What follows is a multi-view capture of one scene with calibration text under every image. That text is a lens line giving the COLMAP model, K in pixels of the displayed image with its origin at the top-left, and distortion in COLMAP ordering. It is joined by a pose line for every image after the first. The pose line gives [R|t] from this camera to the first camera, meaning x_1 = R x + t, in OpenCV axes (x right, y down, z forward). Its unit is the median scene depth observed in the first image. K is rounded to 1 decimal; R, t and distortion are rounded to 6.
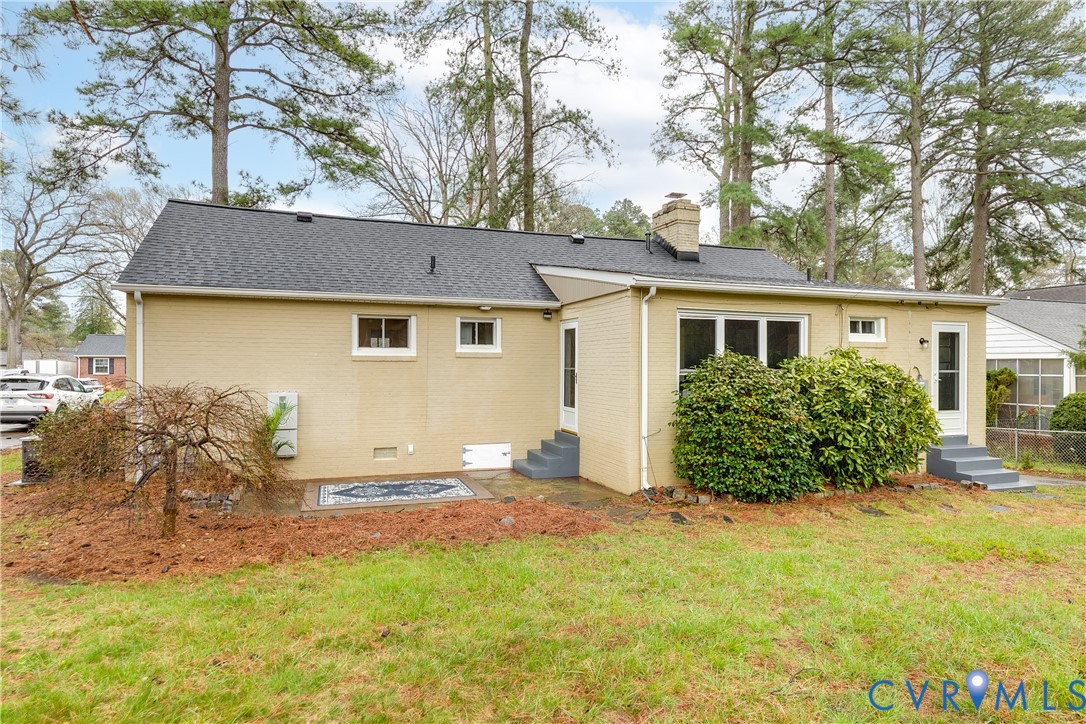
lens RADIAL K [[634.4, 0, 543.1], [0, 634.4, 363.4], [0, 0, 1]] dist [0.000098, 0.001064]
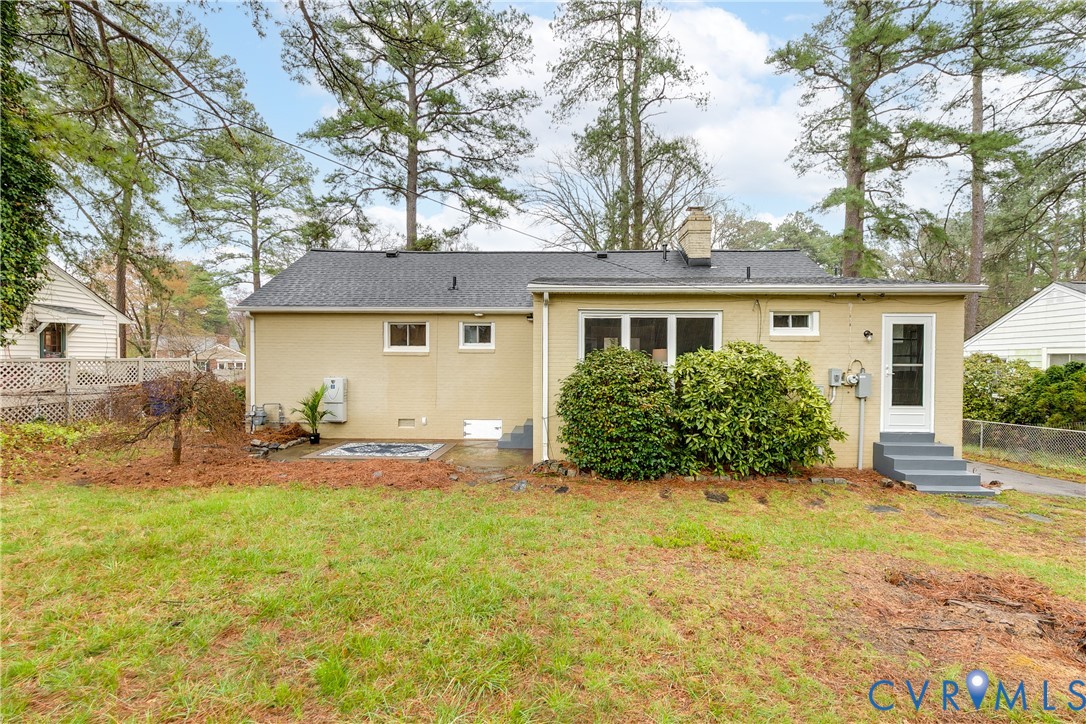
lens RADIAL K [[508.0, 0, 540.8], [0, 508.0, 364.4], [0, 0, 1]] dist [-0.000683, 0.000142]
pose [[0.929271, 0.003809, -0.369378, 0.401250], [-0.000404, 0.999957, 0.009295, 0.004540], [0.369397, -0.008489, 0.929233, 0.082941]]
